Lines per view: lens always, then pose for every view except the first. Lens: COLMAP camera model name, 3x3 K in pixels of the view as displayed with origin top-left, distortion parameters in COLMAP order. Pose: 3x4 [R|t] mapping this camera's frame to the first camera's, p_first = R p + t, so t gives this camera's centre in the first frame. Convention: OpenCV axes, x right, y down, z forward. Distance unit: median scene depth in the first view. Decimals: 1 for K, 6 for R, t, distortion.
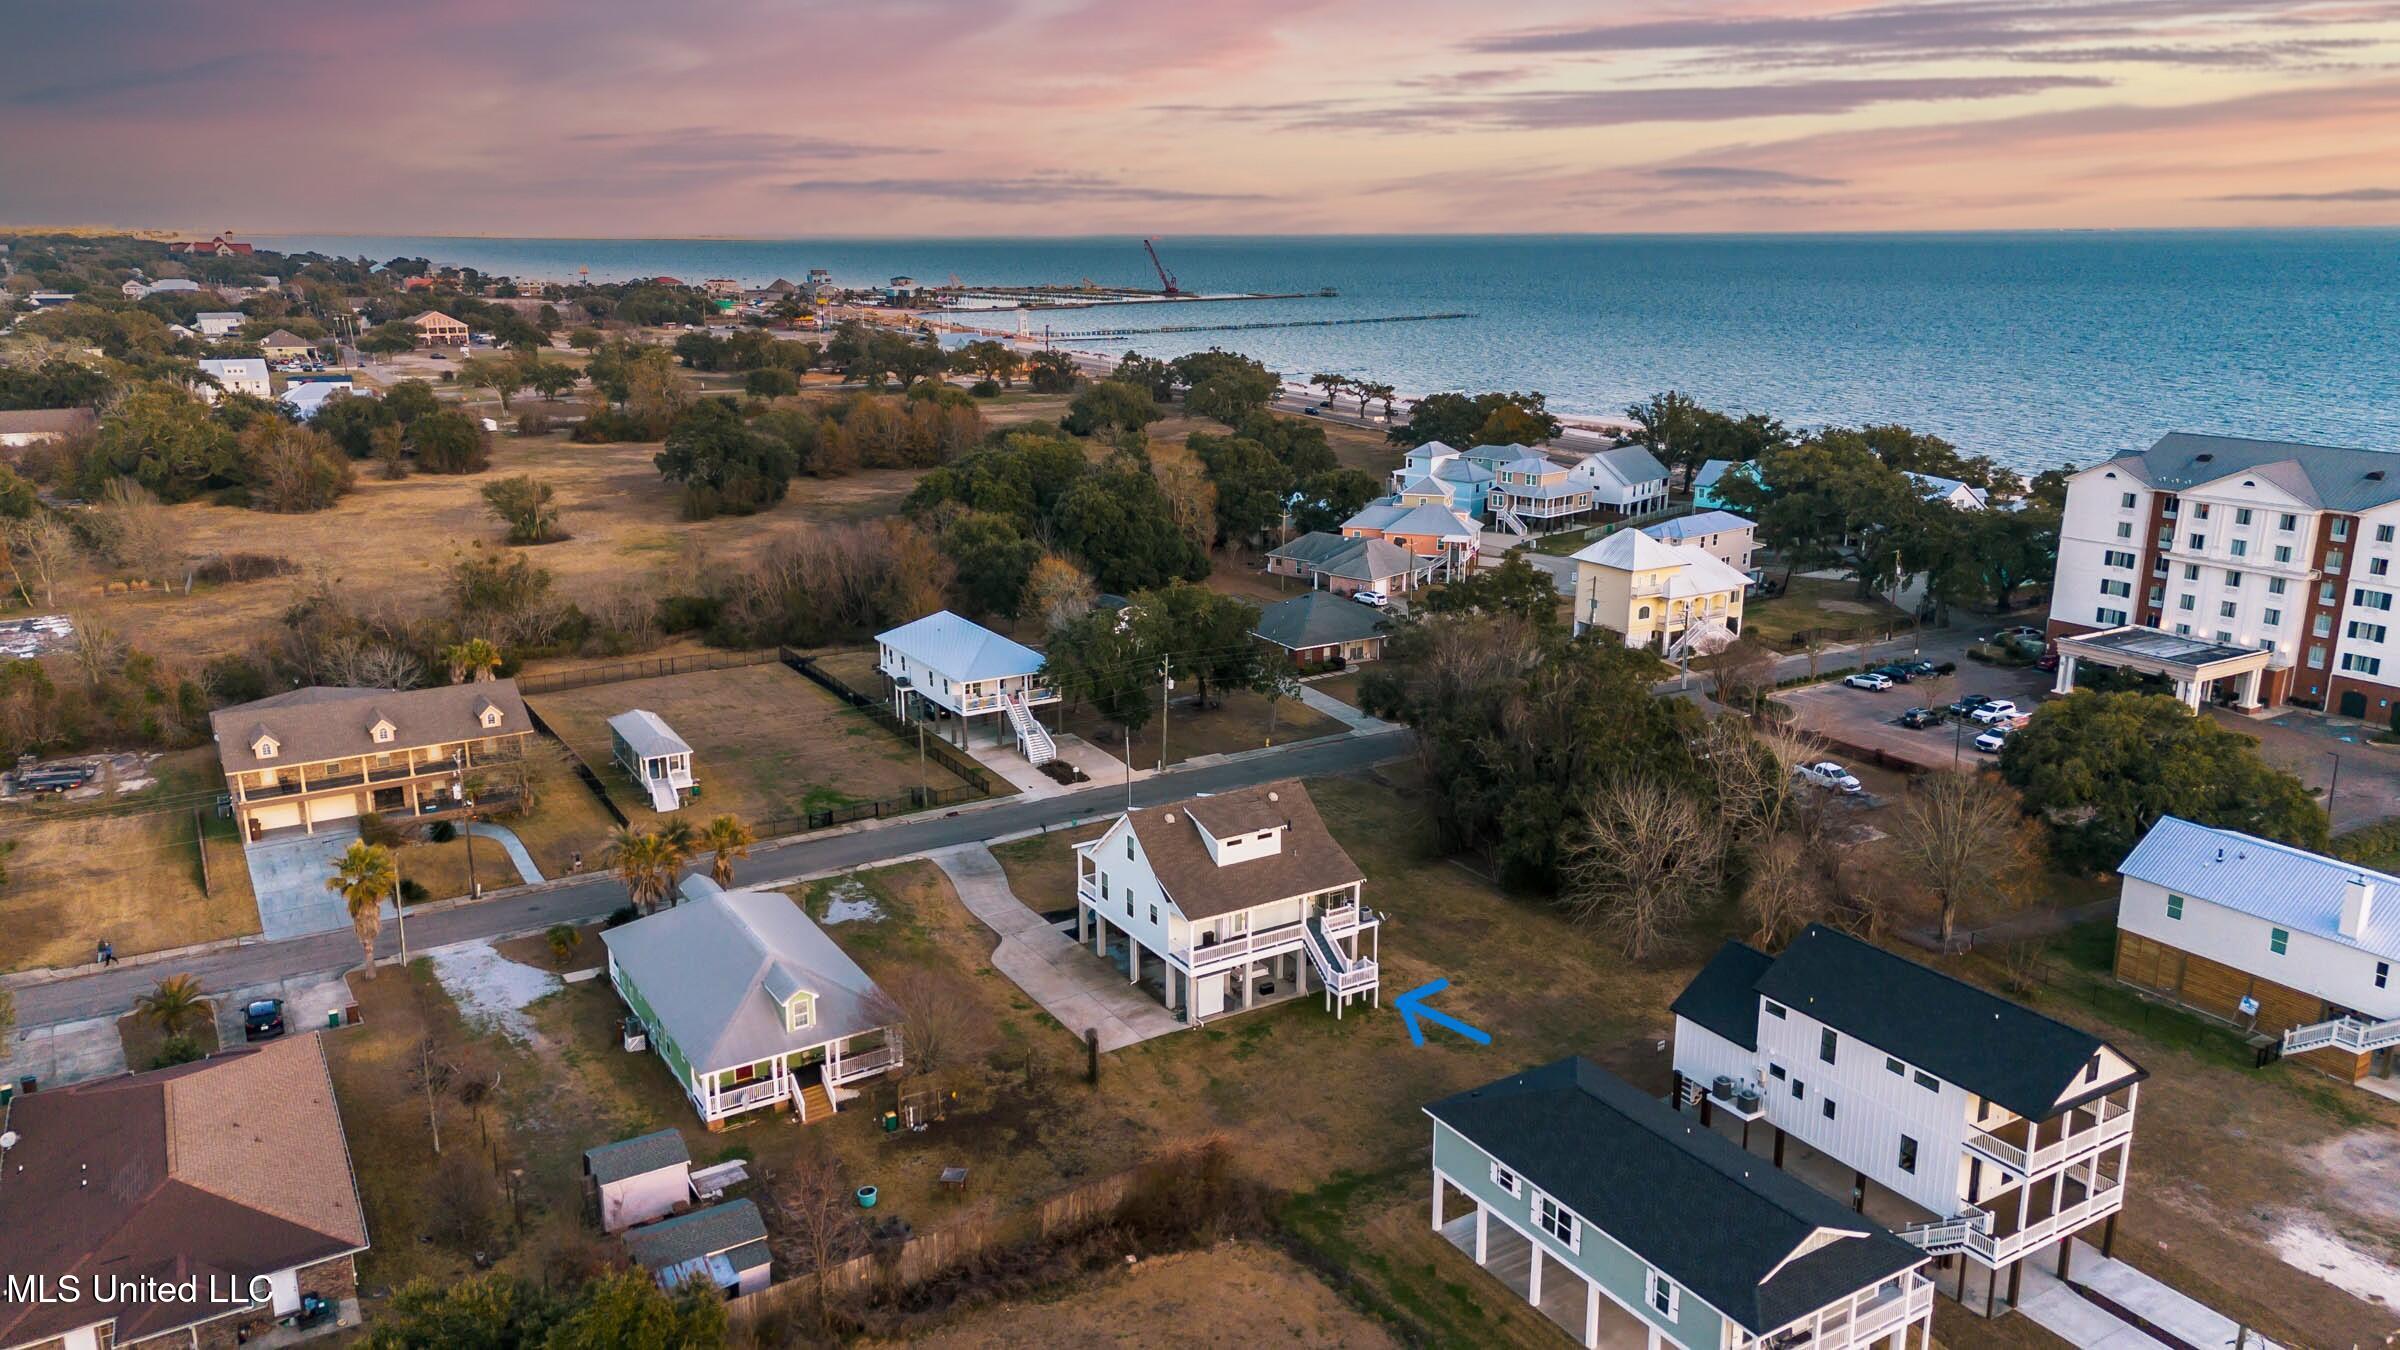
lens RADIAL K [[1709.5, 0, 1200.0], [0, 1709.5, 675.0], [0, 0, 1]] dist [0.062271, -0.003420]
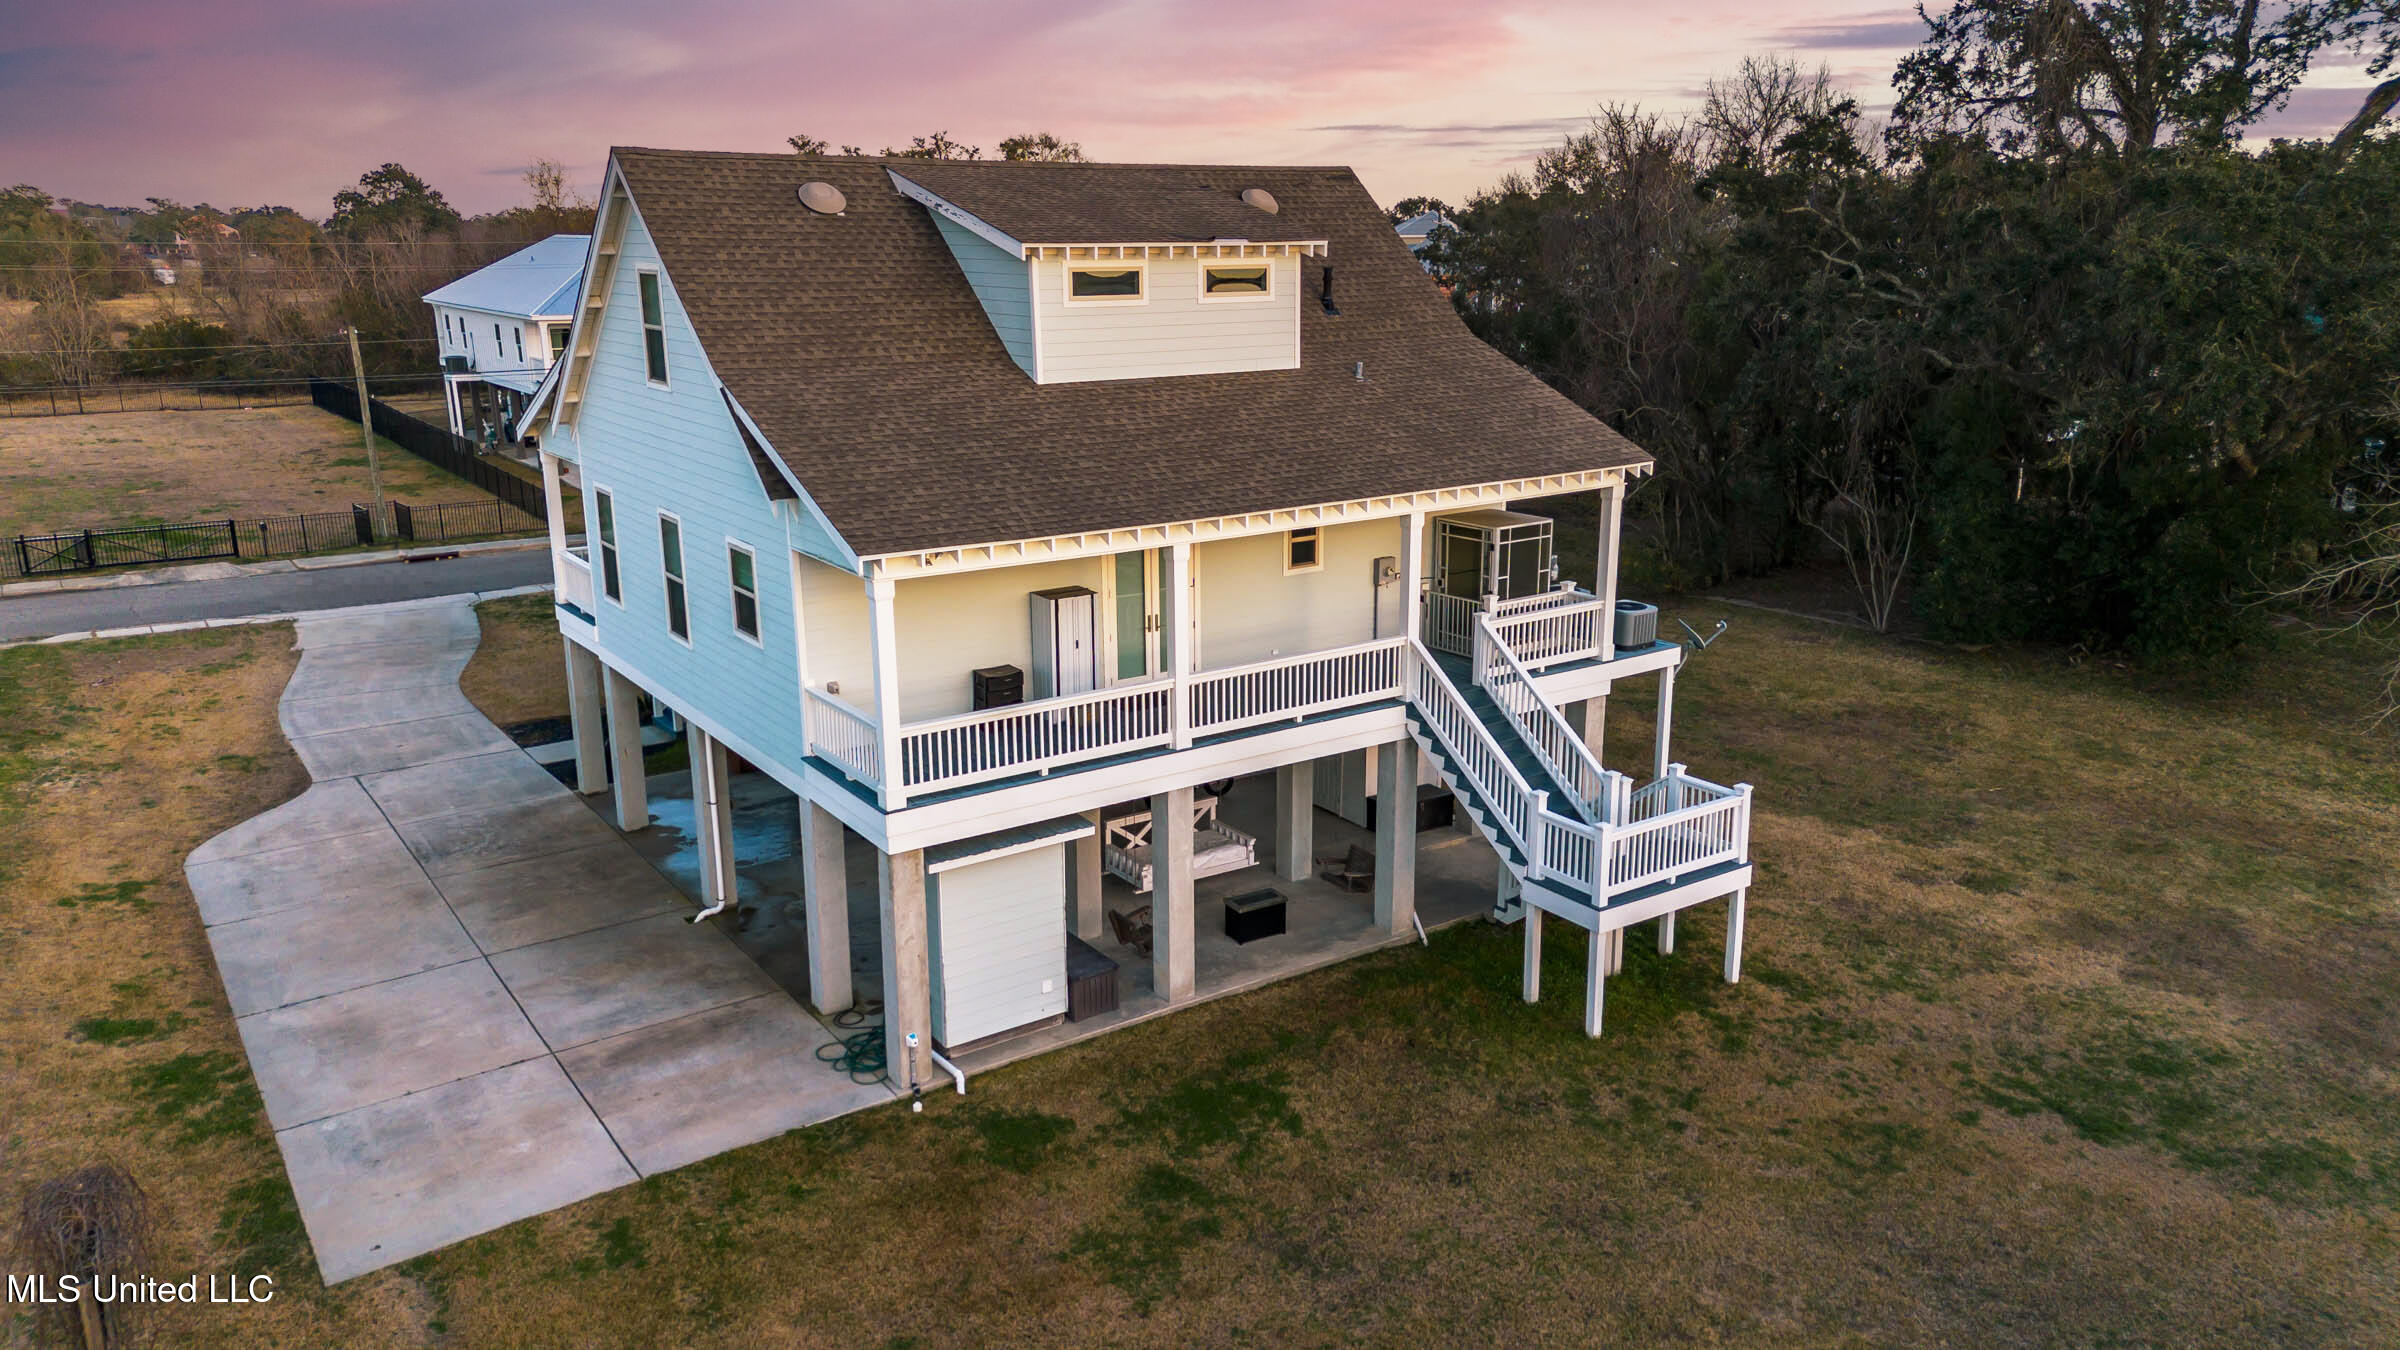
lens RADIAL K [[1709.5, 0, 1200.0], [0, 1709.5, 675.0], [0, 0, 1]] dist [0.062271, -0.003420]
pose [[0.998816, -0.020164, 0.044263, 0.021497], [0.020372, 0.999784, -0.004233, 0.151055], [-0.044168, 0.005129, 0.999011, 0.765761]]
